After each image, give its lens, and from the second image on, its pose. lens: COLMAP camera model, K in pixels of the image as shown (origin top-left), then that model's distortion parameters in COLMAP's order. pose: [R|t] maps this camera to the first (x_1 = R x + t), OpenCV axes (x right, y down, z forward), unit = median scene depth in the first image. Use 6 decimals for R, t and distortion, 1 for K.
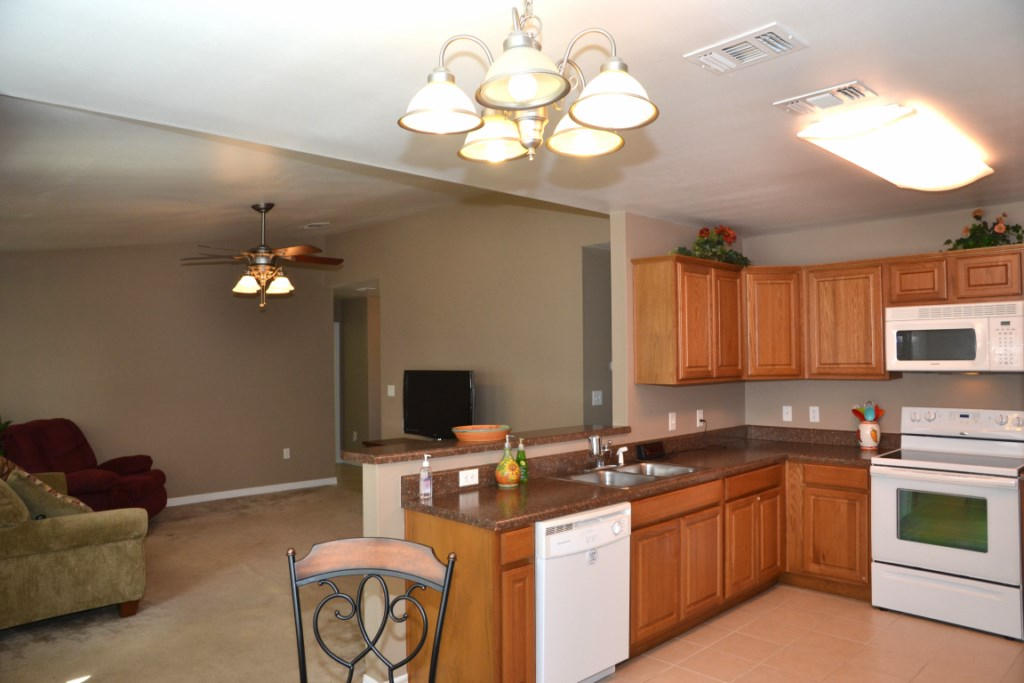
lens RADIAL K [[720.8, 0, 508.3], [0, 720.8, 341.7], [0, 0, 1]] dist [-0.113383, 0.075929]
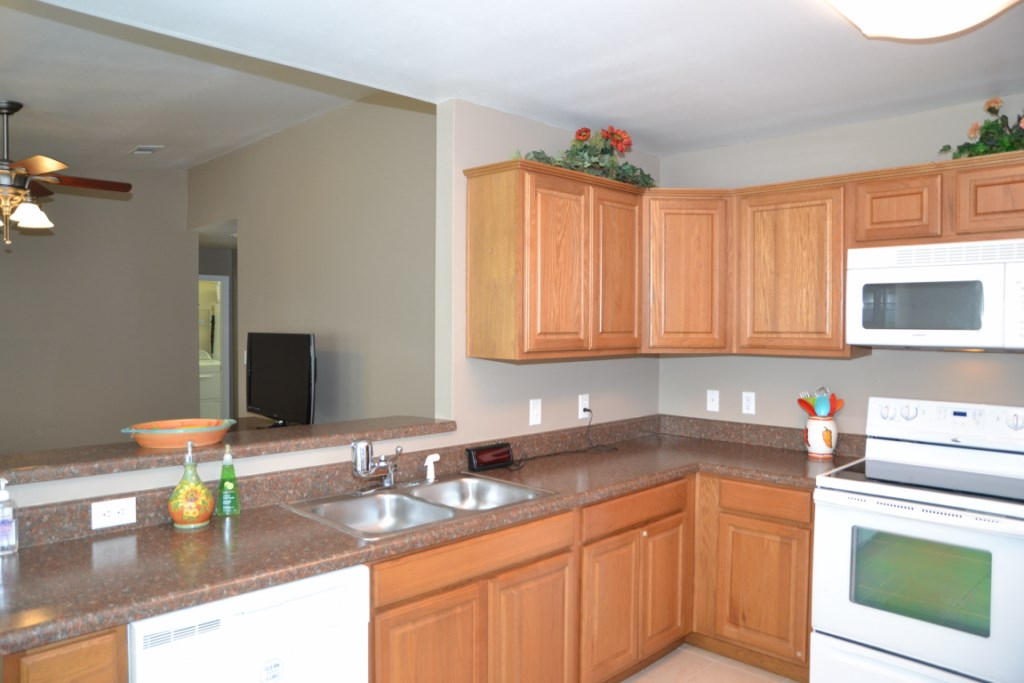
lens RADIAL K [[720.8, 0, 509.6], [0, 720.8, 338.5], [0, 0, 1]] dist [-0.113383, 0.075929]
pose [[0.999821, 0.014062, 0.012682, 0.209157], [-0.014622, 0.998872, 0.045169, 0.010457], [-0.012032, -0.045346, 0.998899, 0.333318]]
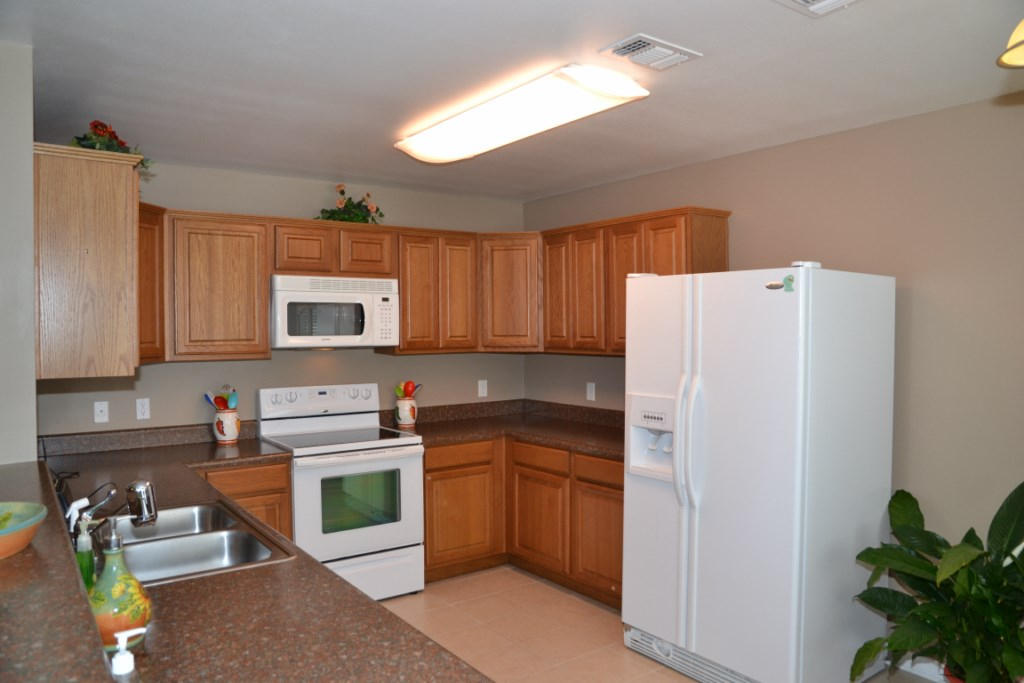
lens RADIAL K [[720.8, 0, 509.6], [0, 720.8, 341.1], [0, 0, 1]] dist [-0.113383, 0.075929]
pose [[0.129870, -0.006801, 0.991508, -0.290625], [-0.016820, 0.999817, 0.009061, 0.020156], [-0.991388, -0.017854, 0.129732, 0.595486]]
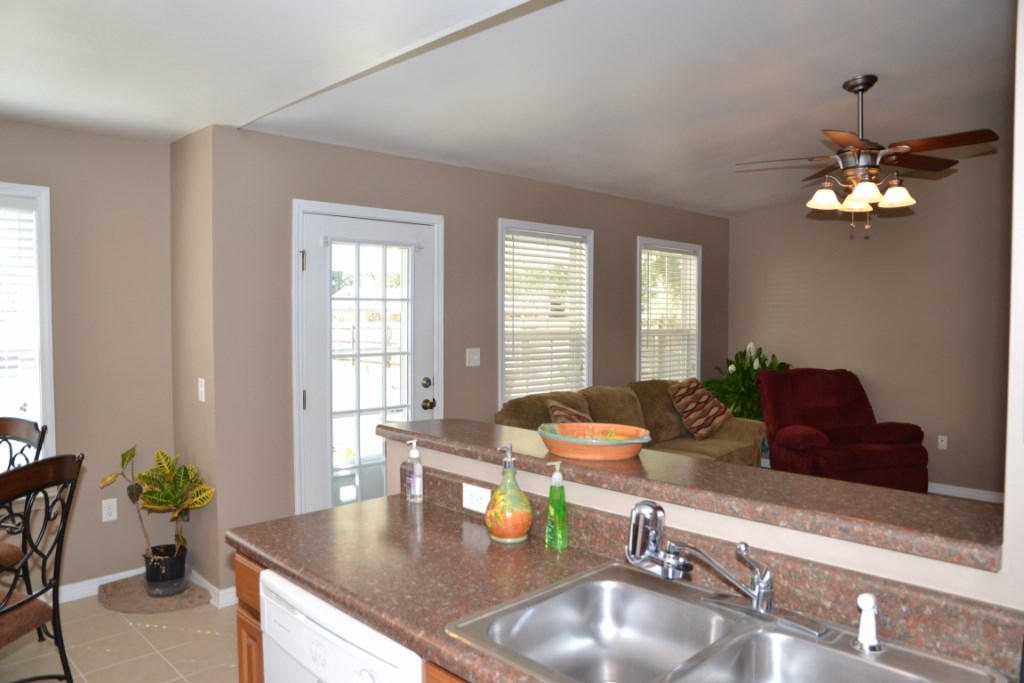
lens RADIAL K [[720.8, 0, 507.6], [0, 720.8, 343.9], [0, 0, 1]] dist [-0.113383, 0.075929]
pose [[0.021346, 0.056133, -0.998195, 0.396564], [0.020055, 0.998198, 0.056562, 0.019505], [0.999571, -0.021226, 0.020181, 0.742028]]
